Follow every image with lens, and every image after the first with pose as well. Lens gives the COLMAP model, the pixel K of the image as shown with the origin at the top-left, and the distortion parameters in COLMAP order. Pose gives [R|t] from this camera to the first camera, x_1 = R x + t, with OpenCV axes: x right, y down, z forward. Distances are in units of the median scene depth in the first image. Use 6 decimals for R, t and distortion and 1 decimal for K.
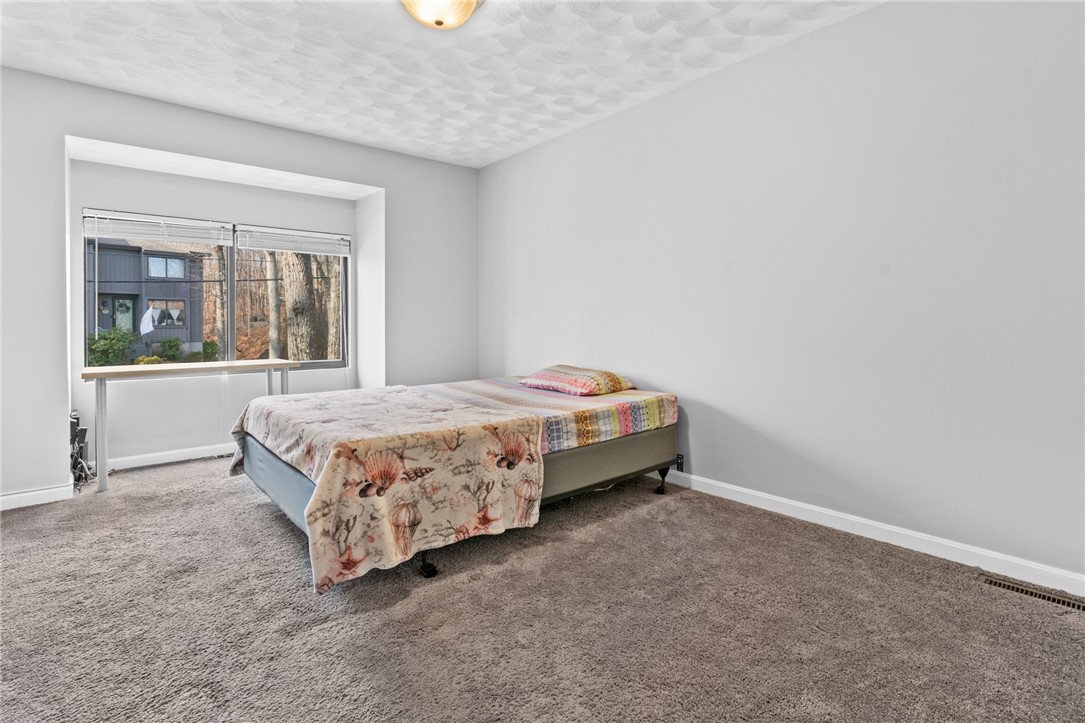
lens RADIAL K [[522.5, 0, 540.5], [0, 522.5, 345.0], [0, 0, 1]] dist [0.003327, 0.000073]
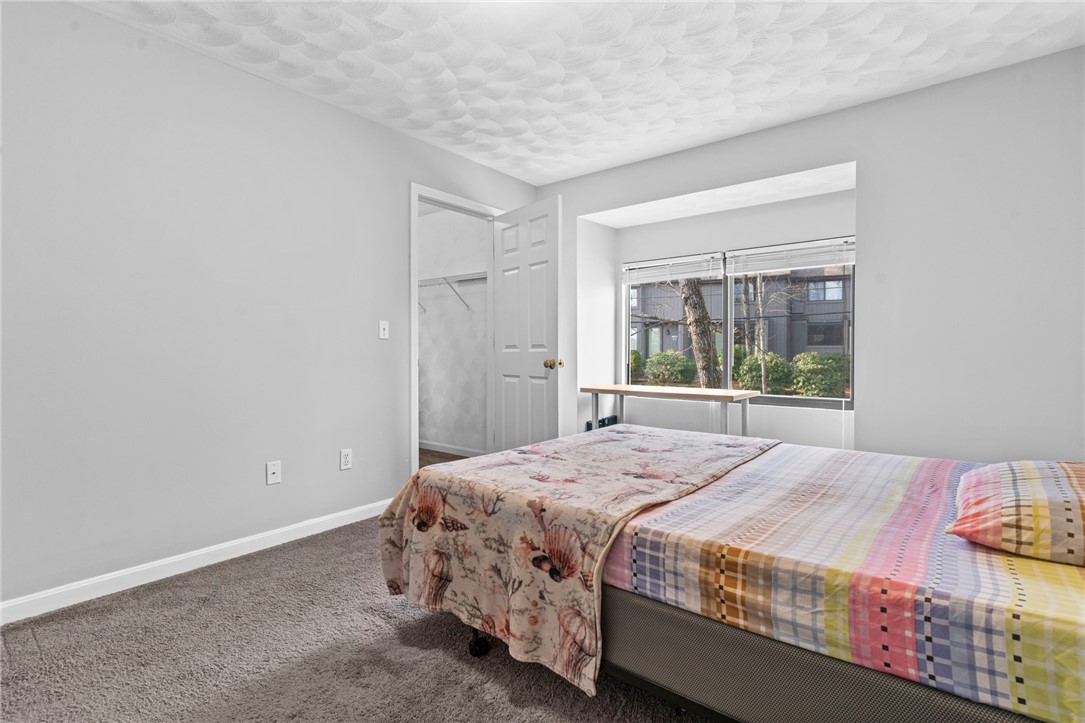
lens RADIAL K [[515.1, 0, 542.5], [0, 515.1, 361.5], [0, 0, 1]] dist [0.003613, 0.000311]
pose [[0.191115, 0.025299, -0.981242, 0.592879], [-0.039842, 0.999044, 0.017998, -0.049448], [0.980759, 0.035655, 0.191940, 0.888752]]
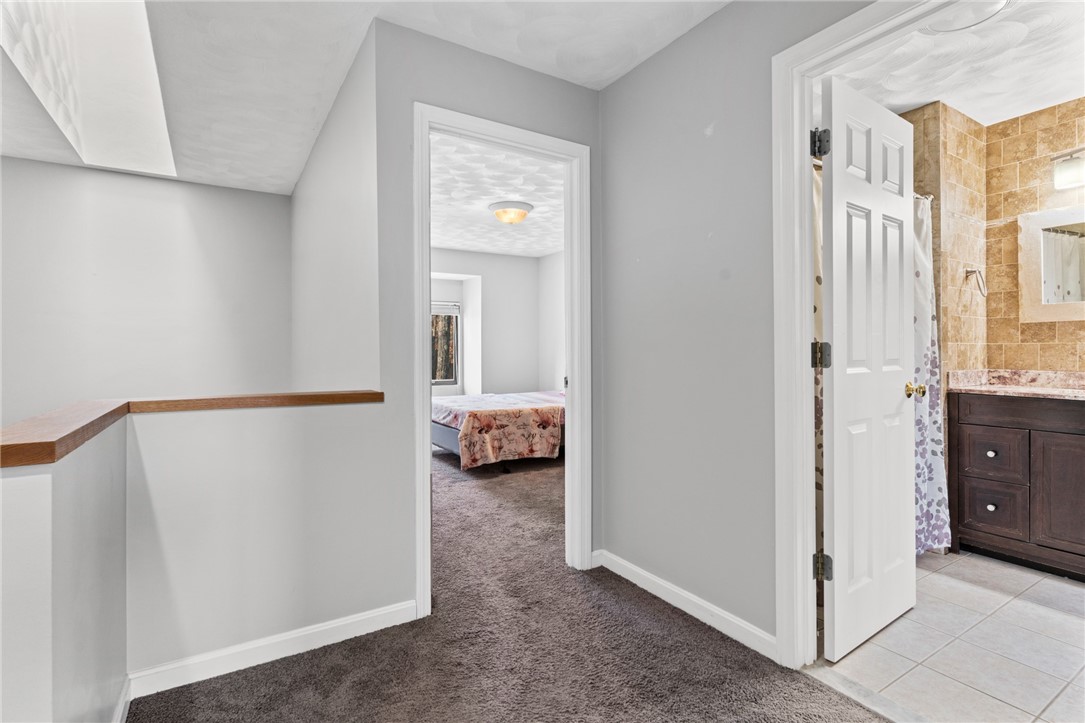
lens RADIAL K [[522.5, 0, 540.5], [0, 522.5, 345.0], [0, 0, 1]] dist [0.003327, 0.000073]
pose [[0.989363, -0.006758, -0.145311, 0.248763], [-0.000453, 0.998772, -0.049534, 0.000840], [0.145467, 0.049073, 0.988145, -1.163120]]
